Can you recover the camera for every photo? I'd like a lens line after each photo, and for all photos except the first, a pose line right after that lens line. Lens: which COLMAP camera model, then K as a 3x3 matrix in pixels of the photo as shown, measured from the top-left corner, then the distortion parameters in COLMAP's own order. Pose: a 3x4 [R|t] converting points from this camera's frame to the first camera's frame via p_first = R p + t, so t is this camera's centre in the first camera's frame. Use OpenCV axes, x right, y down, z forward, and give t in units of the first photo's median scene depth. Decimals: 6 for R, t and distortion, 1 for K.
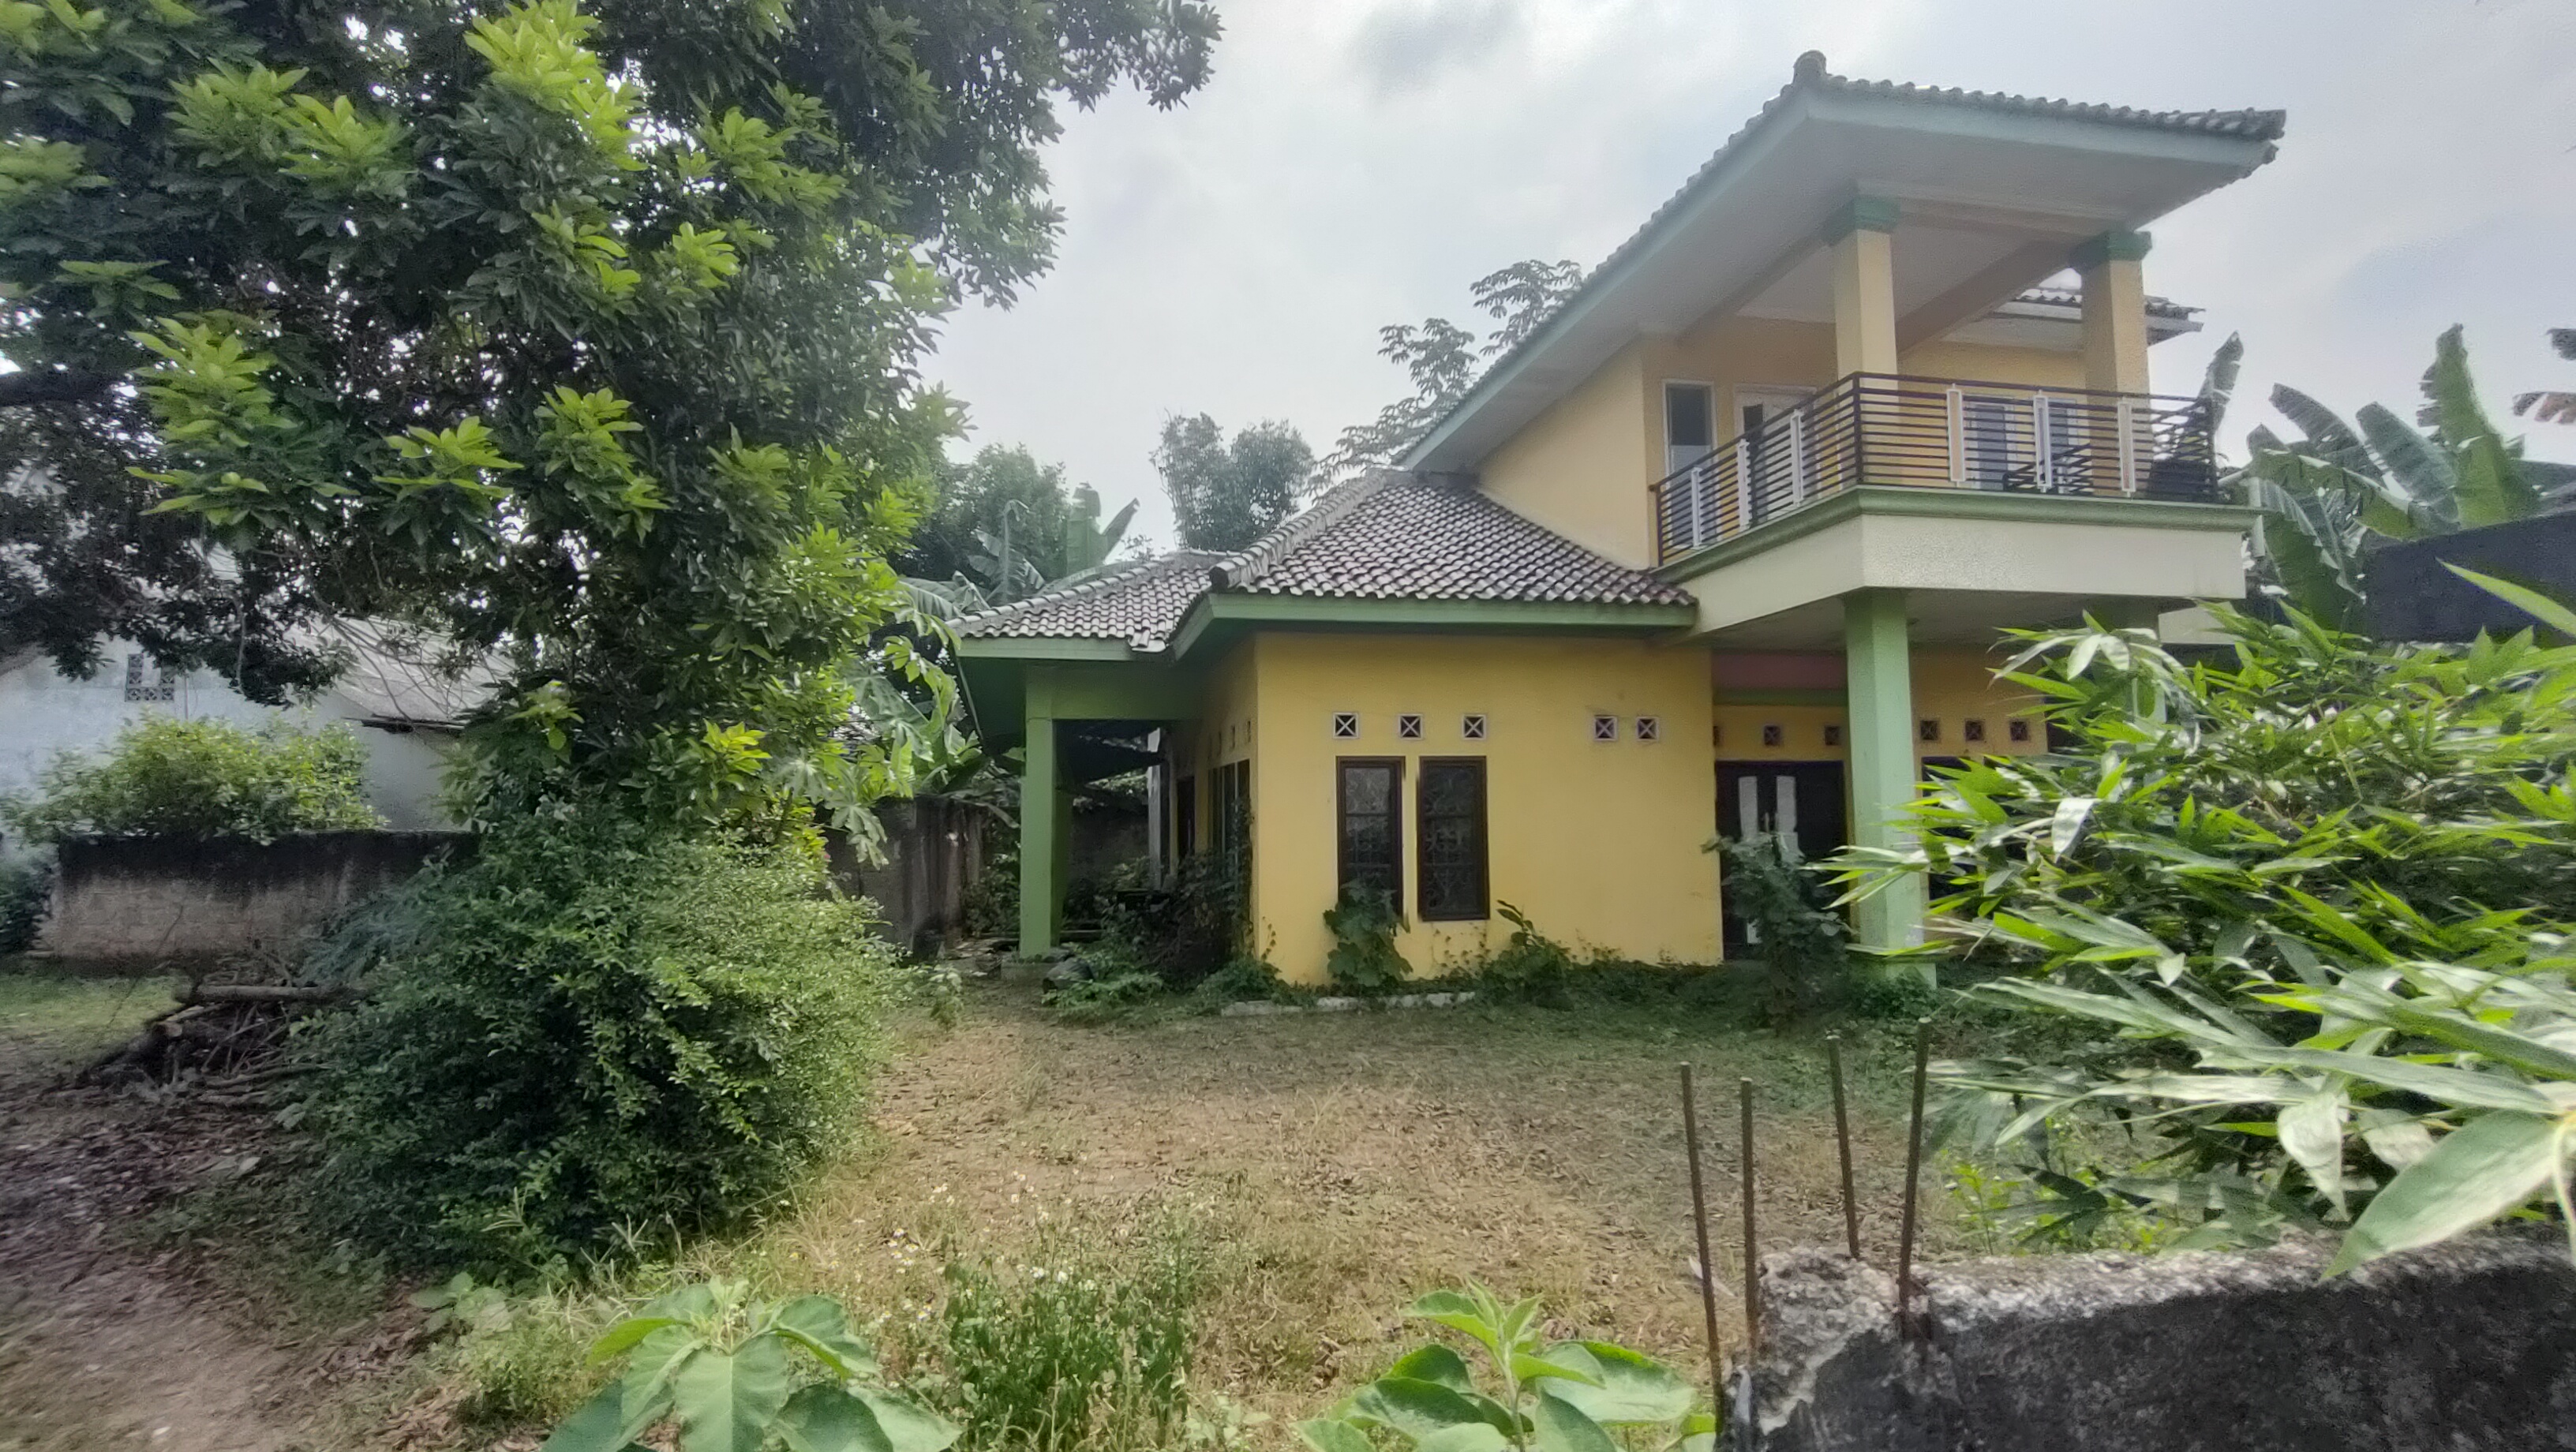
lens RADIAL K [[1215.3, 0, 1269.9], [0, 1215.3, 710.7], [0, 0, 1]] dist [-0.001144, -0.000428]
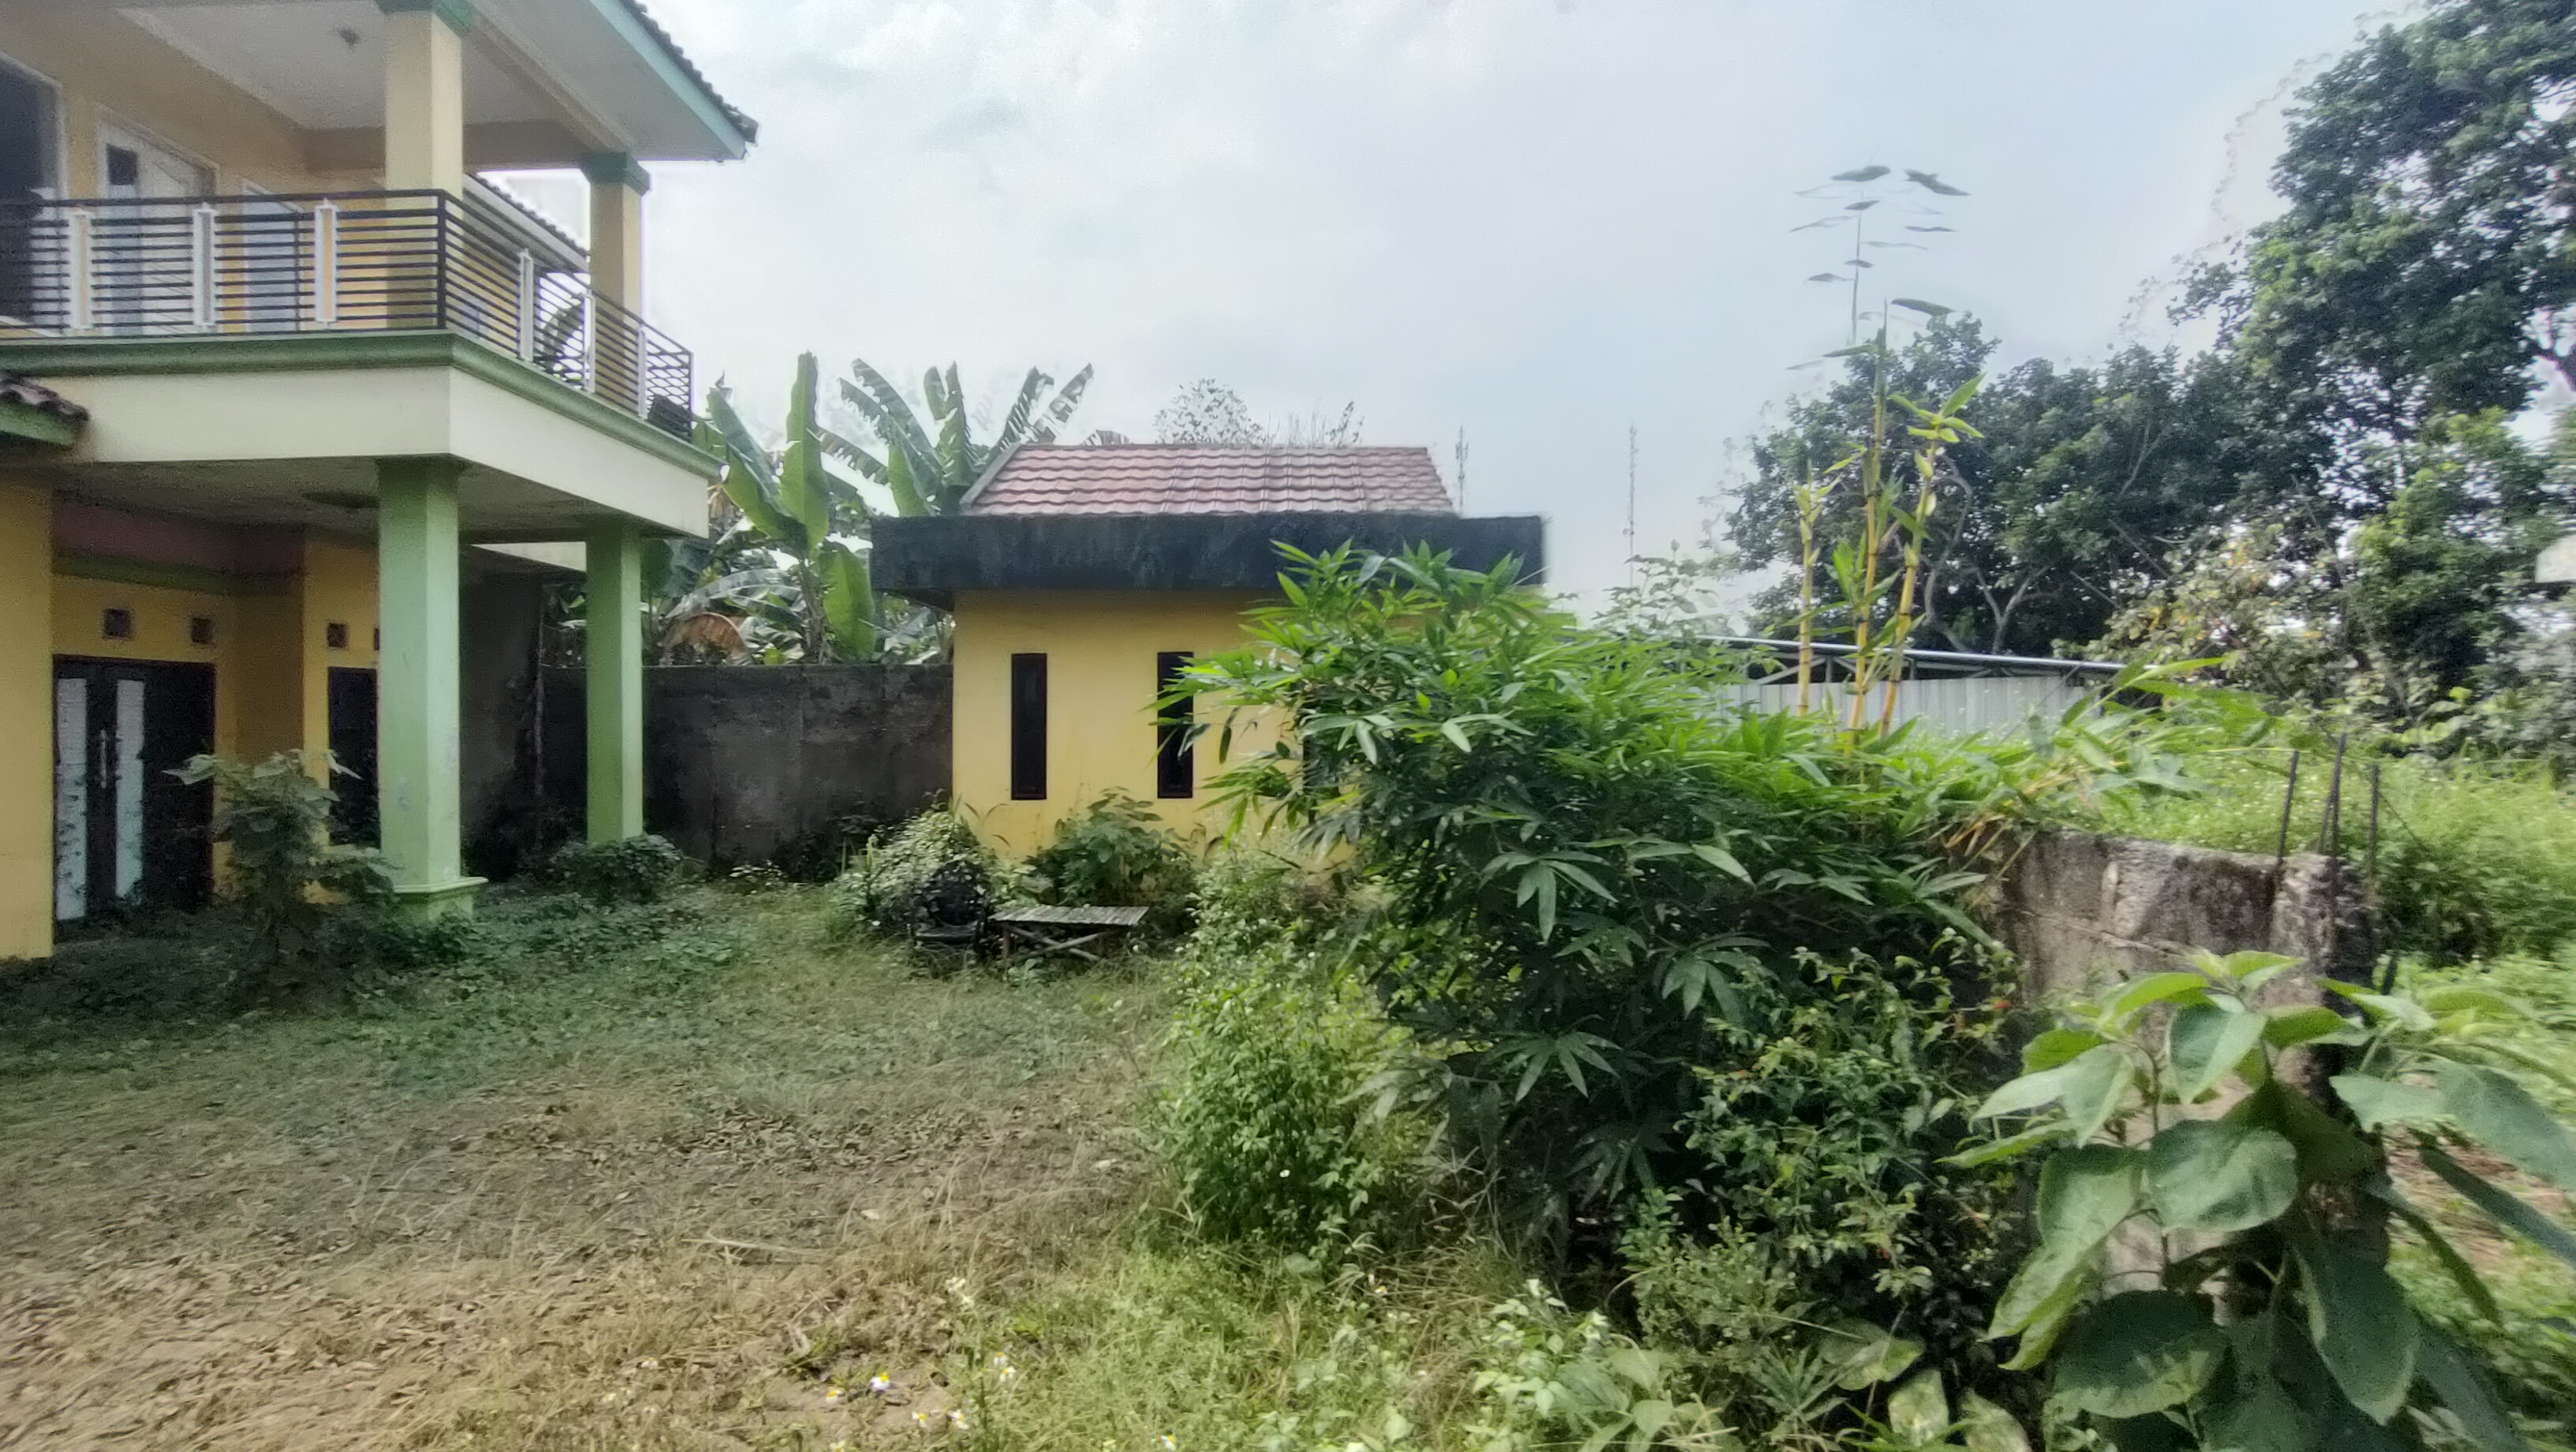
lens RADIAL K [[1215.3, 0, 1289.2], [0, 1215.3, 722.8], [0, 0, 1]] dist [-0.001144, -0.000428]
pose [[0.182878, 0.006956, 0.983111, -0.178975], [-0.067609, 0.997697, 0.005517, 0.031243], [-0.980808, -0.067476, 0.182927, 0.215263]]
